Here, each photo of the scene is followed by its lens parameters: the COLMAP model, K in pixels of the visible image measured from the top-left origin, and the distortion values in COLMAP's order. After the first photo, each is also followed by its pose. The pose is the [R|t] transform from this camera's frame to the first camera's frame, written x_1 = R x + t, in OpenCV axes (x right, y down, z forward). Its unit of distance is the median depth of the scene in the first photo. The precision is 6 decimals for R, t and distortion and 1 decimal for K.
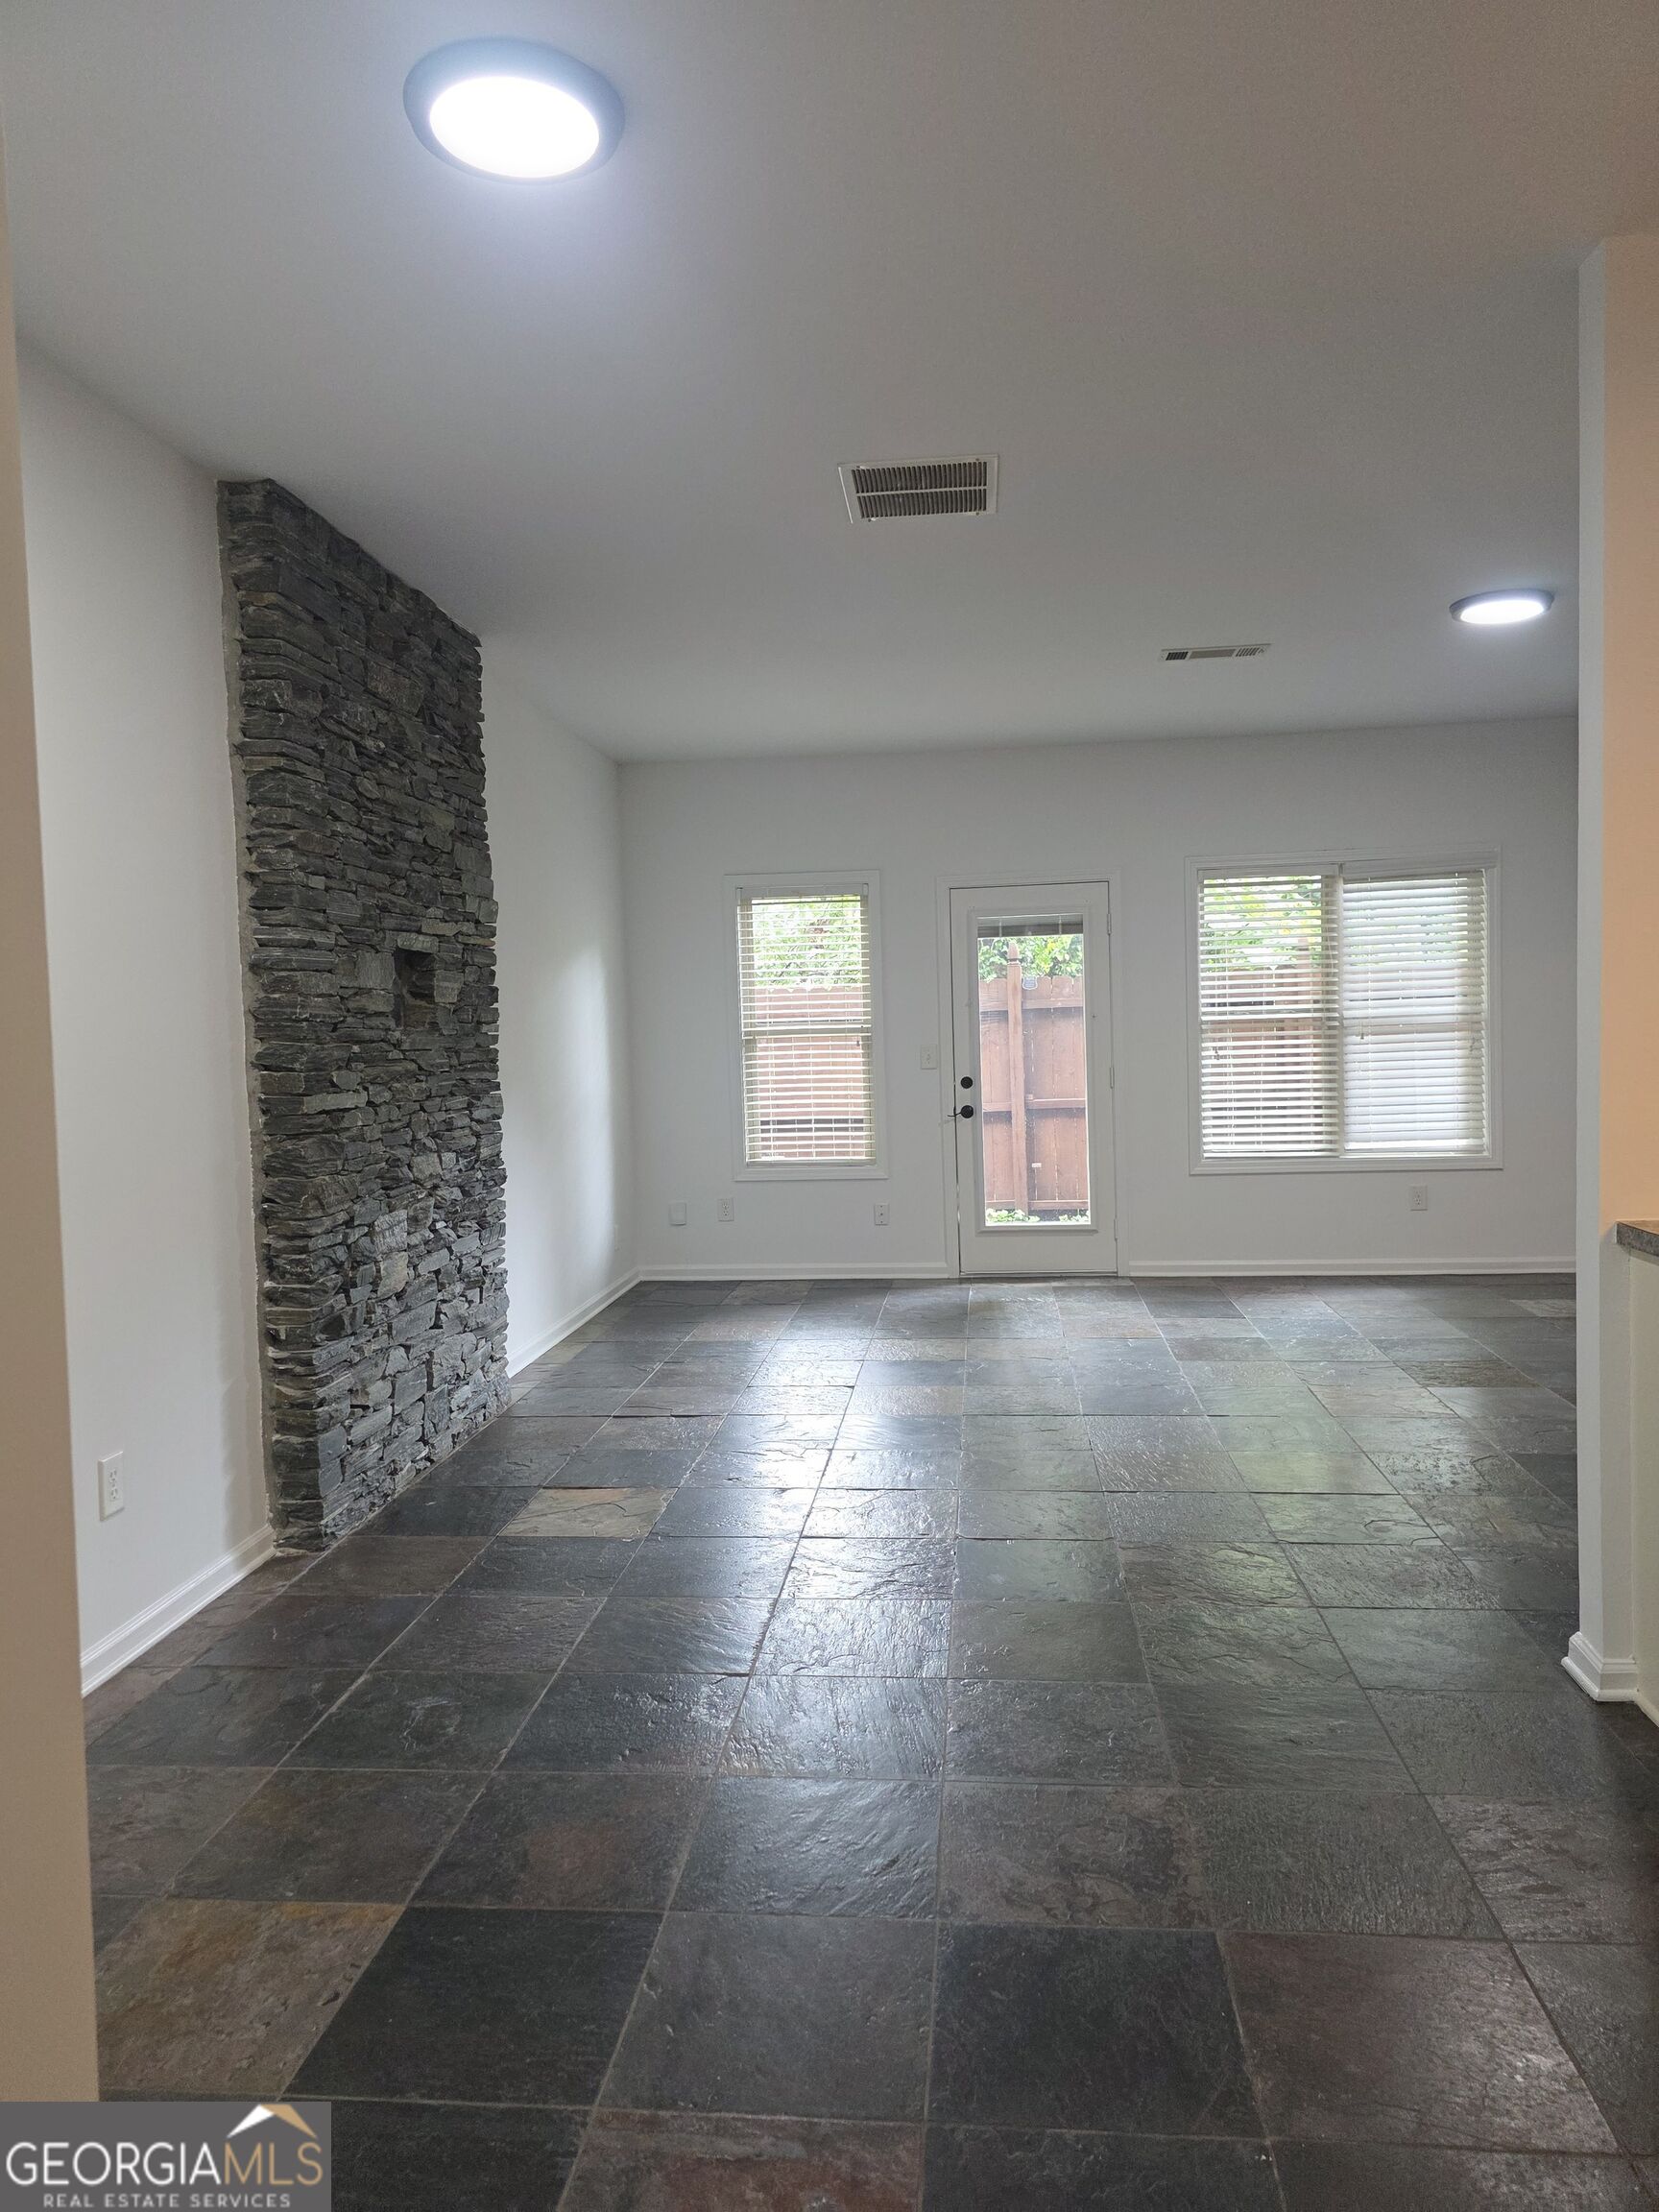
lens RADIAL K [[1483.2, 0, 822.2], [0, 1483.2, 1102.4], [0, 0, 1]] dist [0.062601, -0.045984]
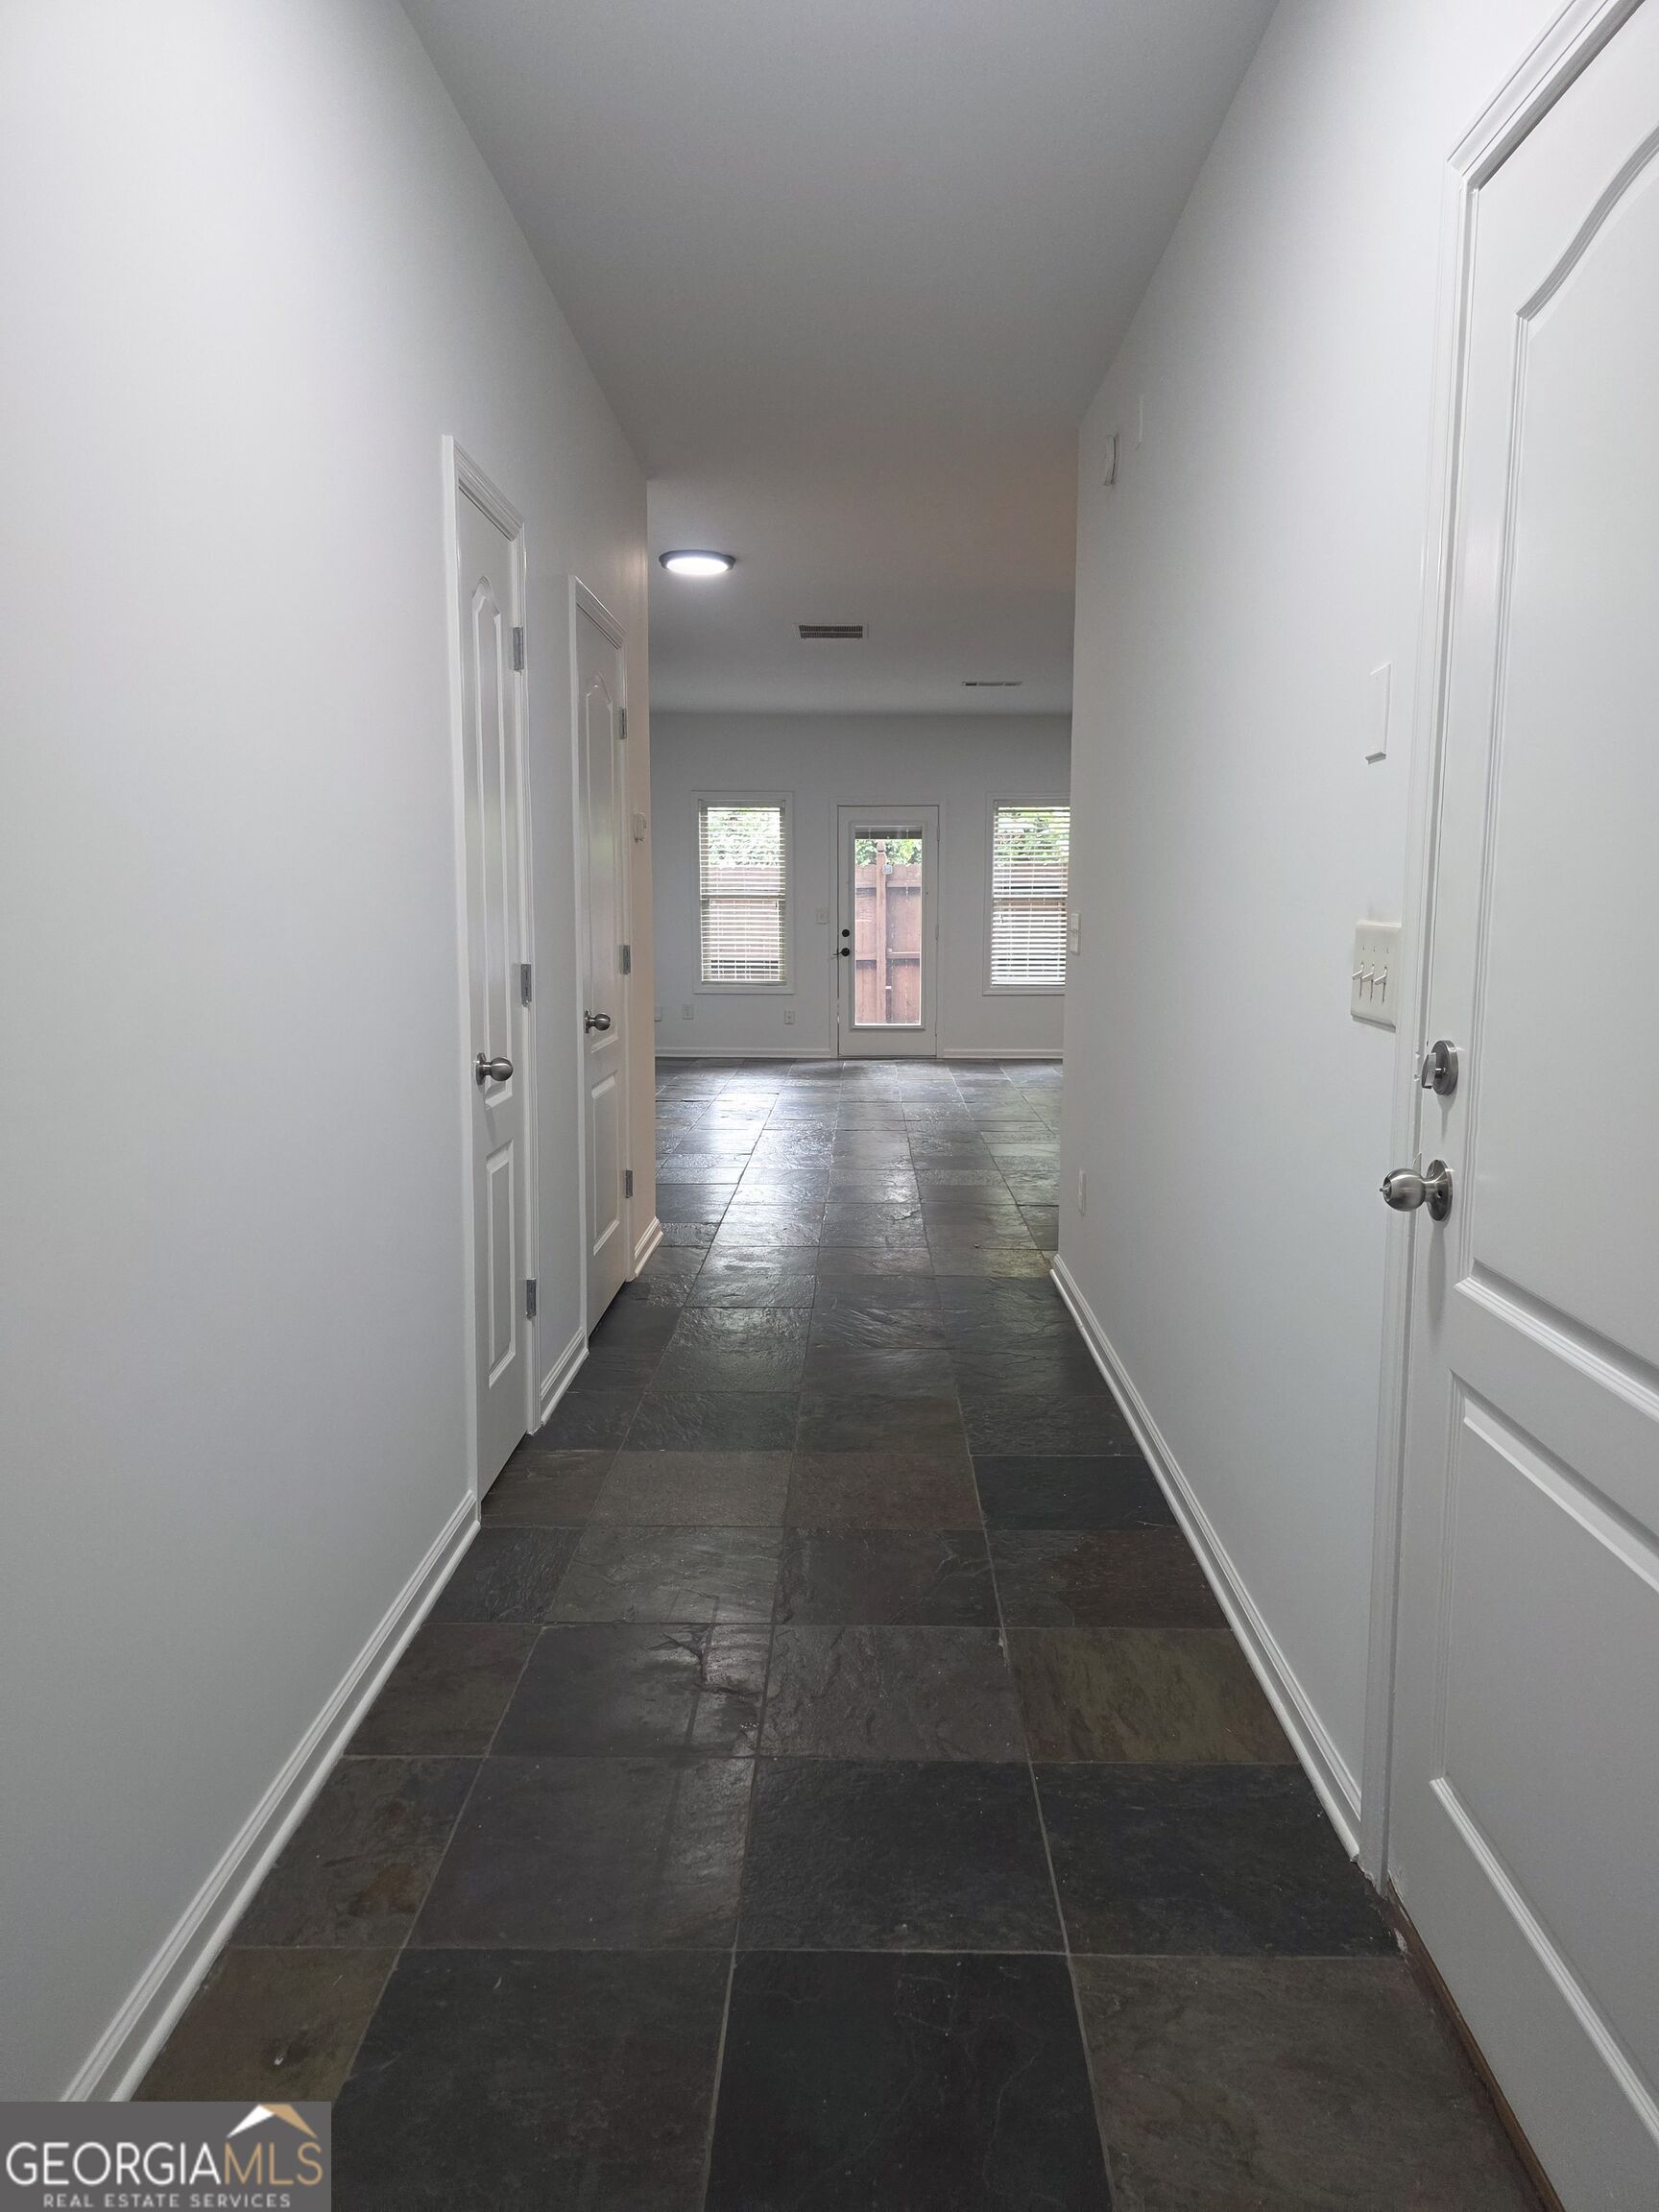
lens RADIAL K [[1483.2, 0, 832.9], [0, 1483.2, 1105.8], [0, 0, 1]] dist [0.062601, -0.045984]
pose [[0.995646, 0.019215, 0.091212, -0.055310], [-0.026862, 0.996157, 0.083368, 0.038287], [-0.089260, -0.085455, 0.992336, -0.570825]]
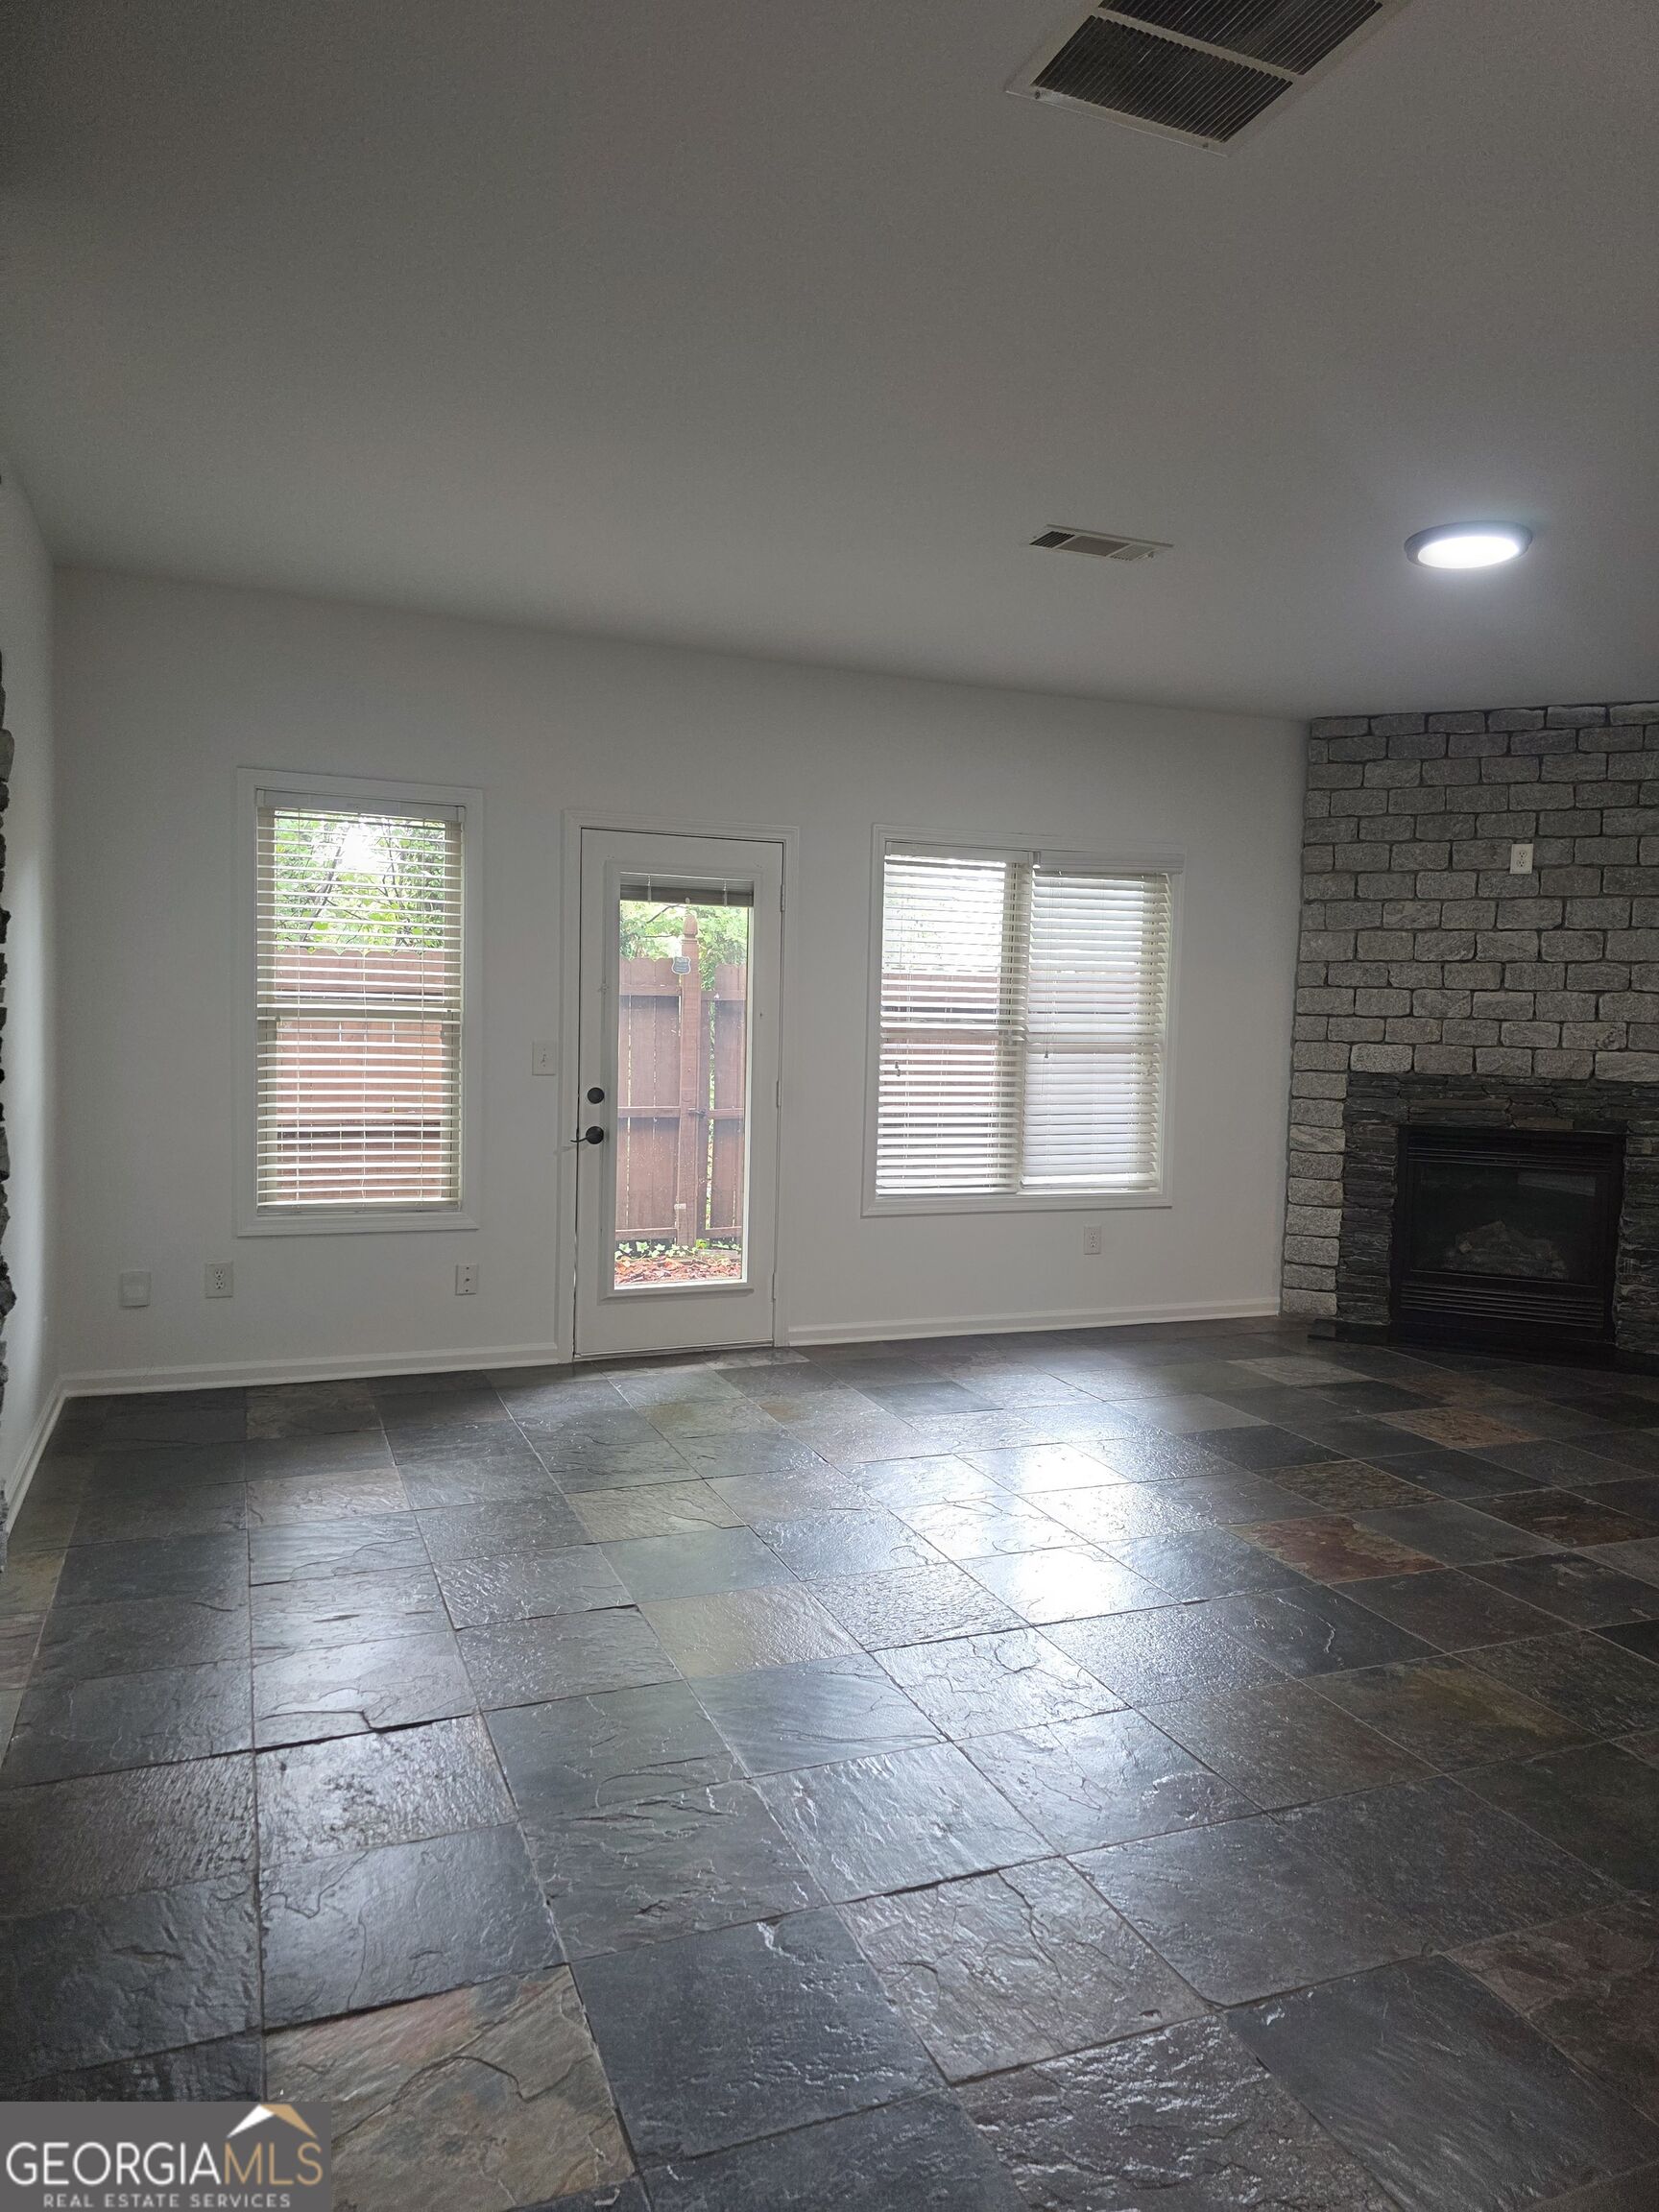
lens RADIAL K [[1483.2, 0, 844.2], [0, 1483.2, 1090.8], [0, 0, 1]] dist [0.062601, -0.045984]
pose [[0.873125, 0.025674, 0.486820, -0.154319], [-0.028474, 0.999593, -0.001647, -0.018189], [-0.486664, -0.012424, 0.873501, 0.303985]]
